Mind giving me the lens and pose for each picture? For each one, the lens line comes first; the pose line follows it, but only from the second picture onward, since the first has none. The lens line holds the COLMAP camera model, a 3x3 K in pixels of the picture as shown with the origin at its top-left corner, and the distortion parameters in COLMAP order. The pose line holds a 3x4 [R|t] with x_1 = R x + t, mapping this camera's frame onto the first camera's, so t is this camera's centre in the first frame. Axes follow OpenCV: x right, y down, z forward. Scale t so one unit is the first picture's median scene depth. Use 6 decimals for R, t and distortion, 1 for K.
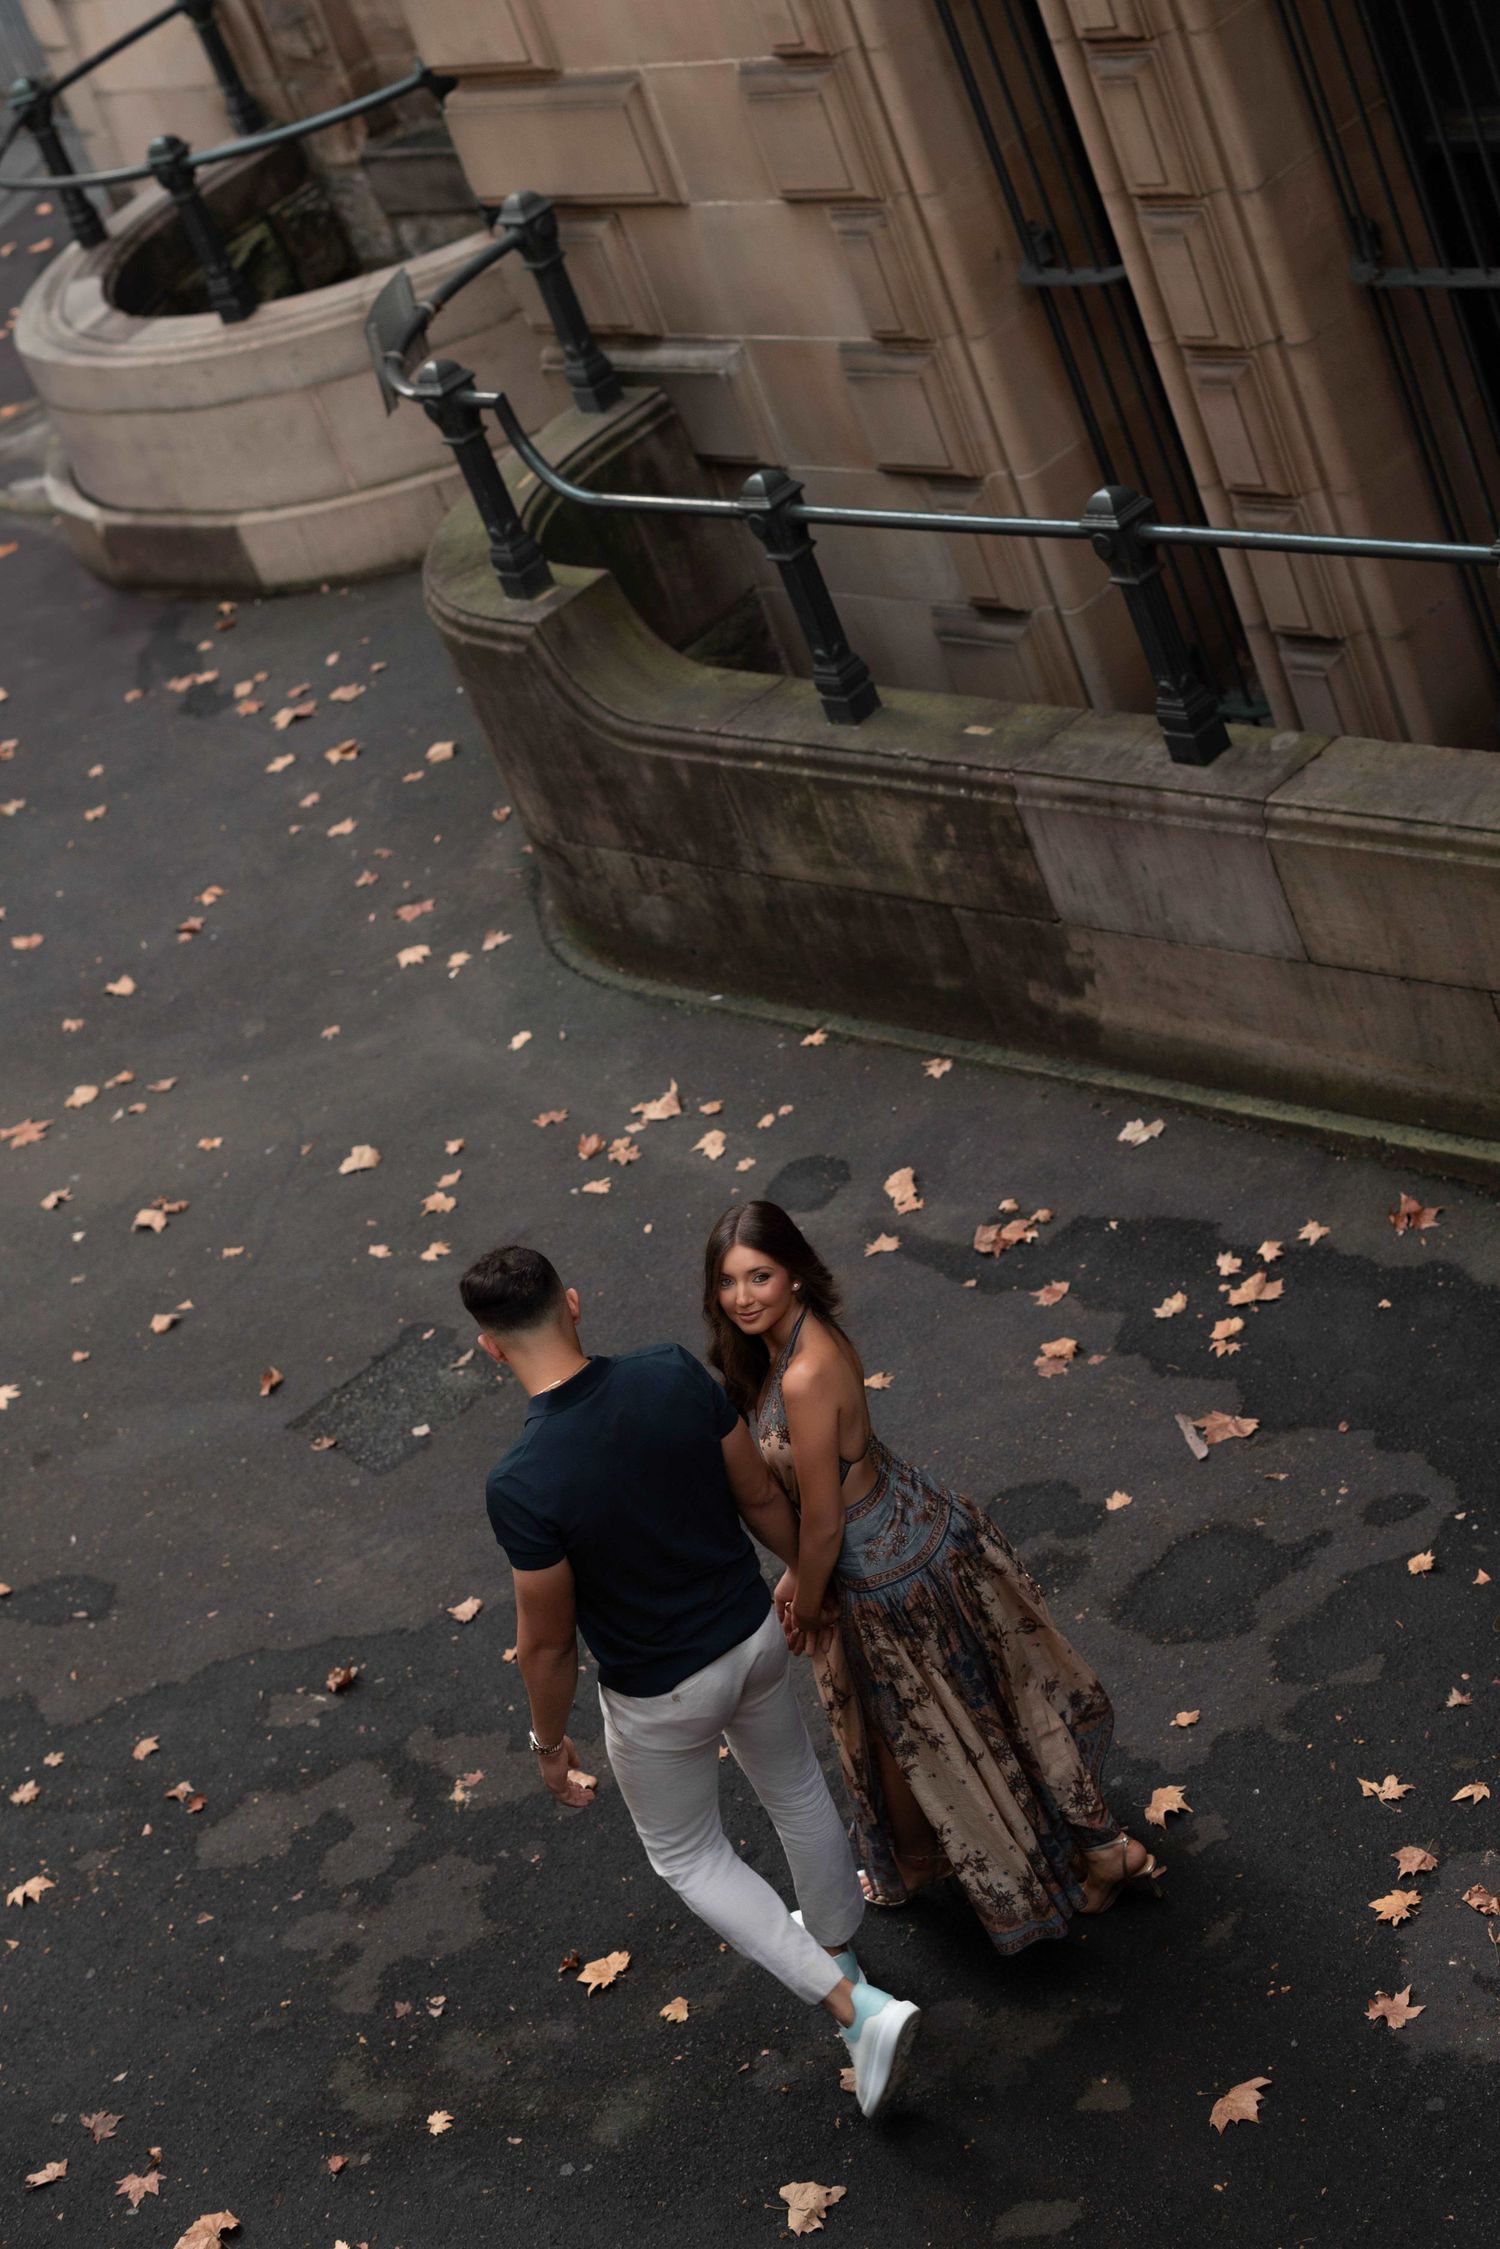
lens RADIAL K [[3224.2, 0, 748.8], [0, 3224.2, 1124.4], [0, 0, 1]] dist [0.152254, -1.247974]
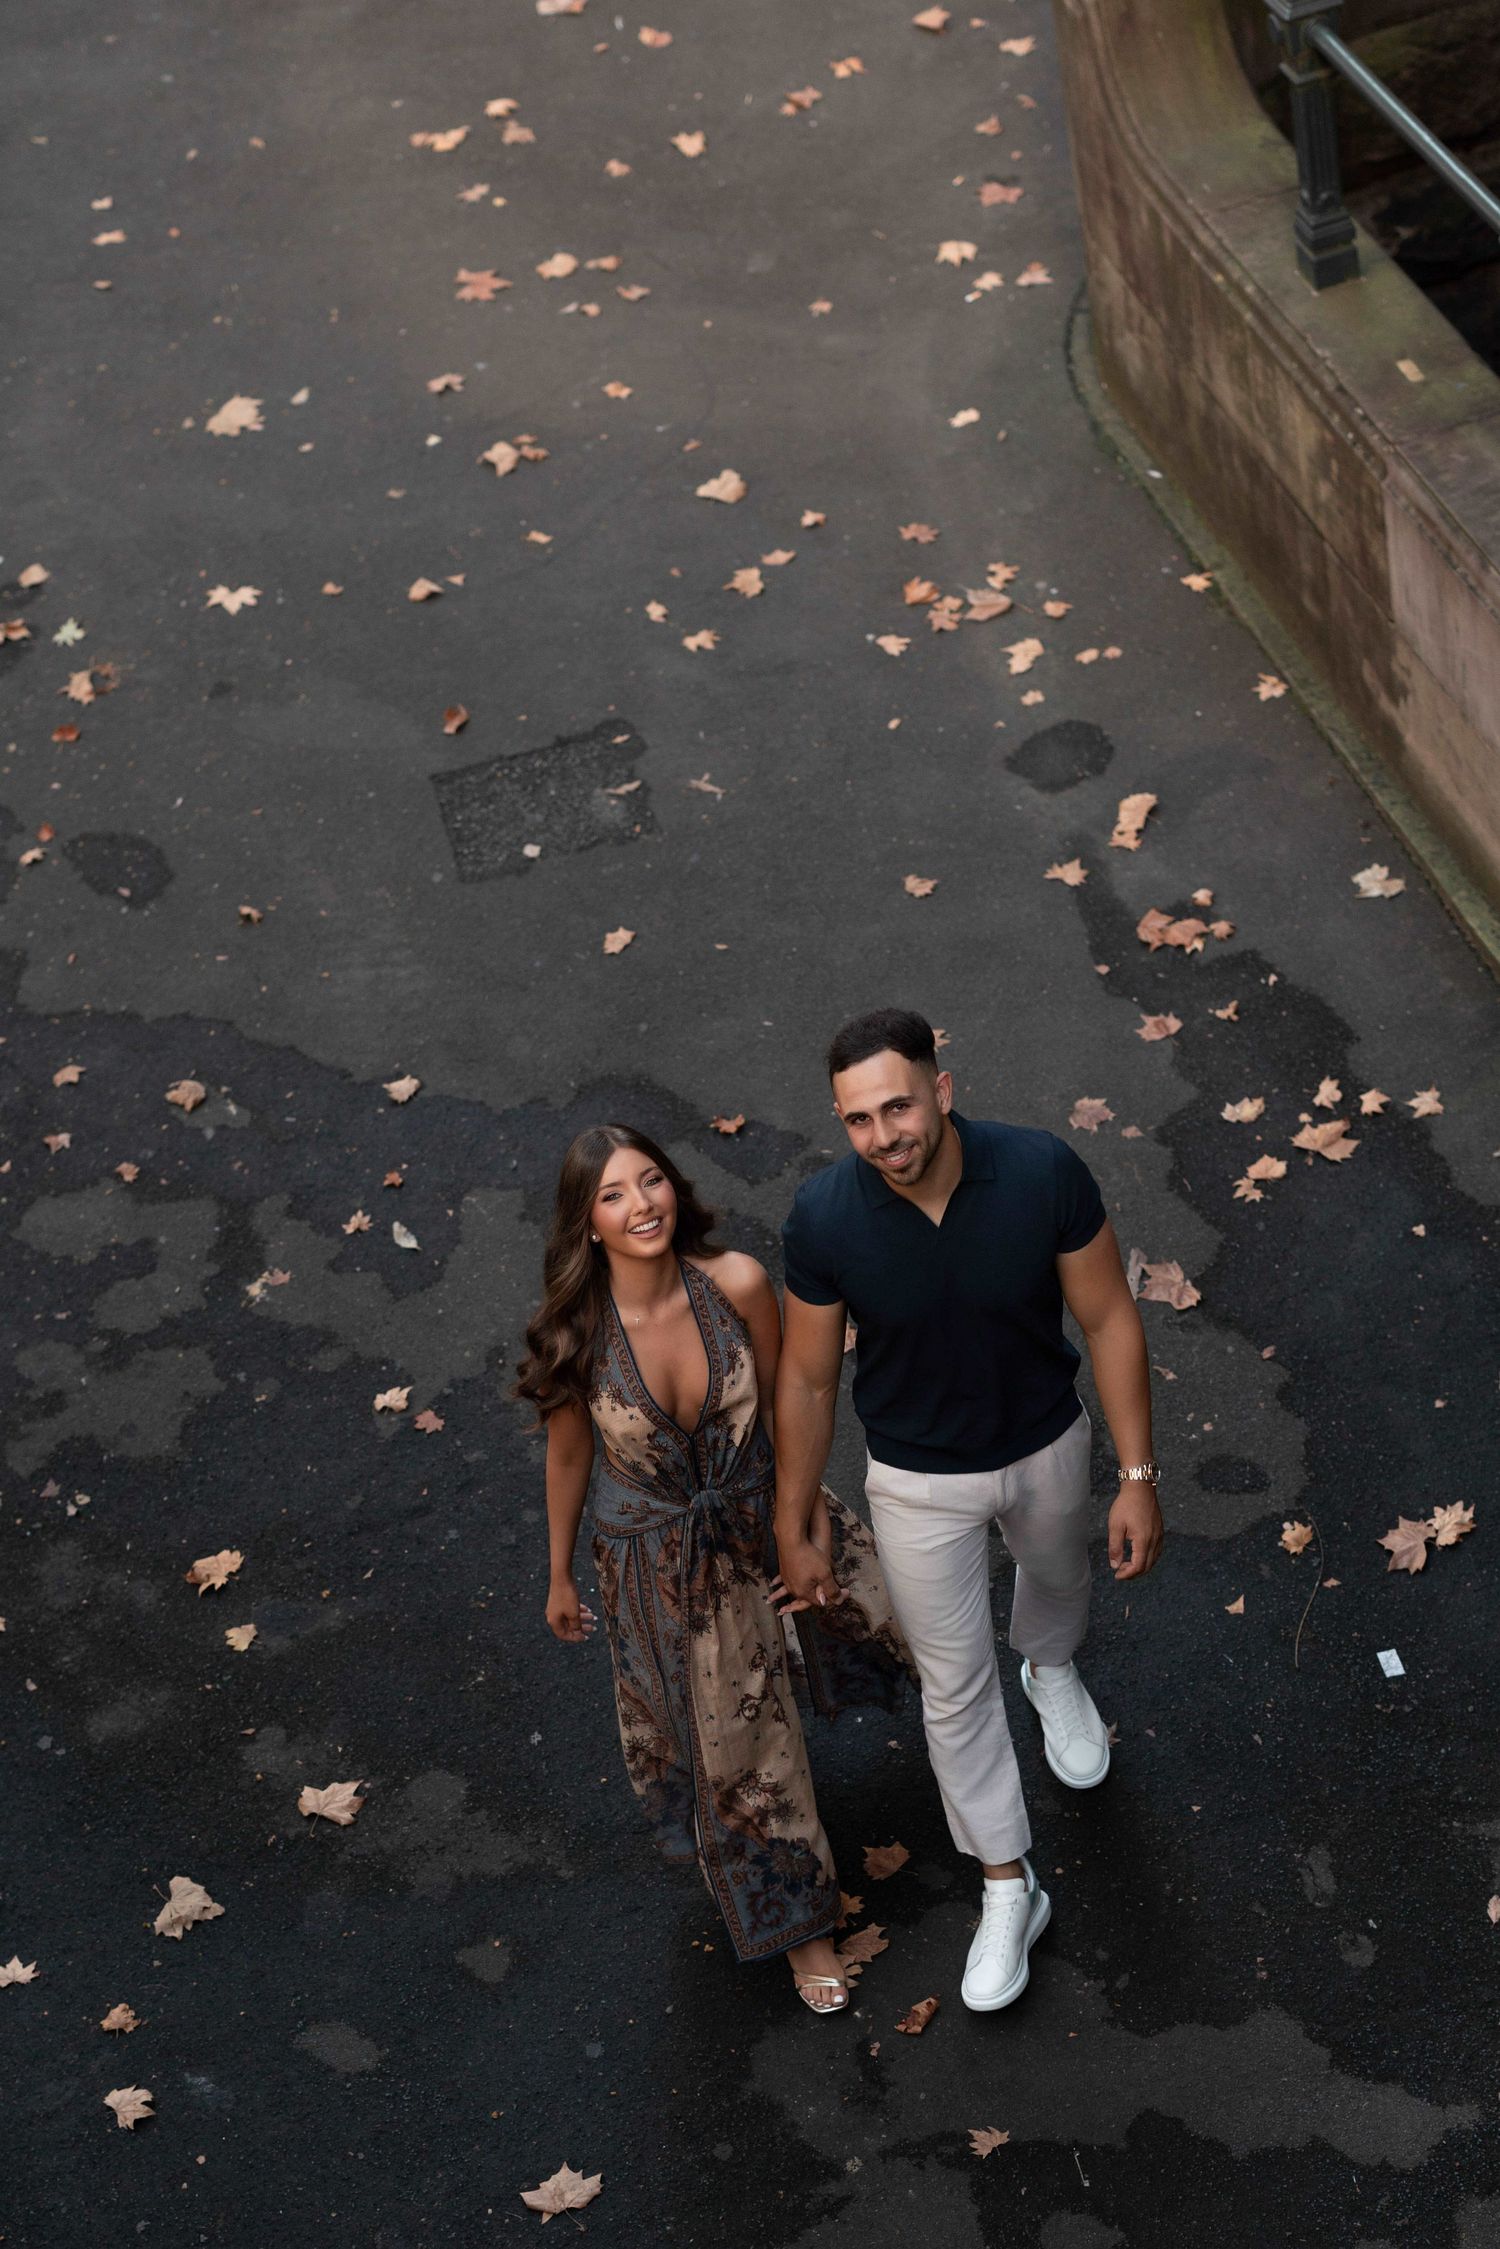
lens RADIAL K [[3355.9, 0, 749.6], [0, 3355.9, 1298.4], [0, 0, 1]] dist [-0.059644, 0.235146]
pose [[0.890539, 0.434943, -0.133283, 0.134713], [-0.369245, 0.862255, 0.346662, -0.147010], [0.265702, -0.259502, 0.928472, 0.079516]]
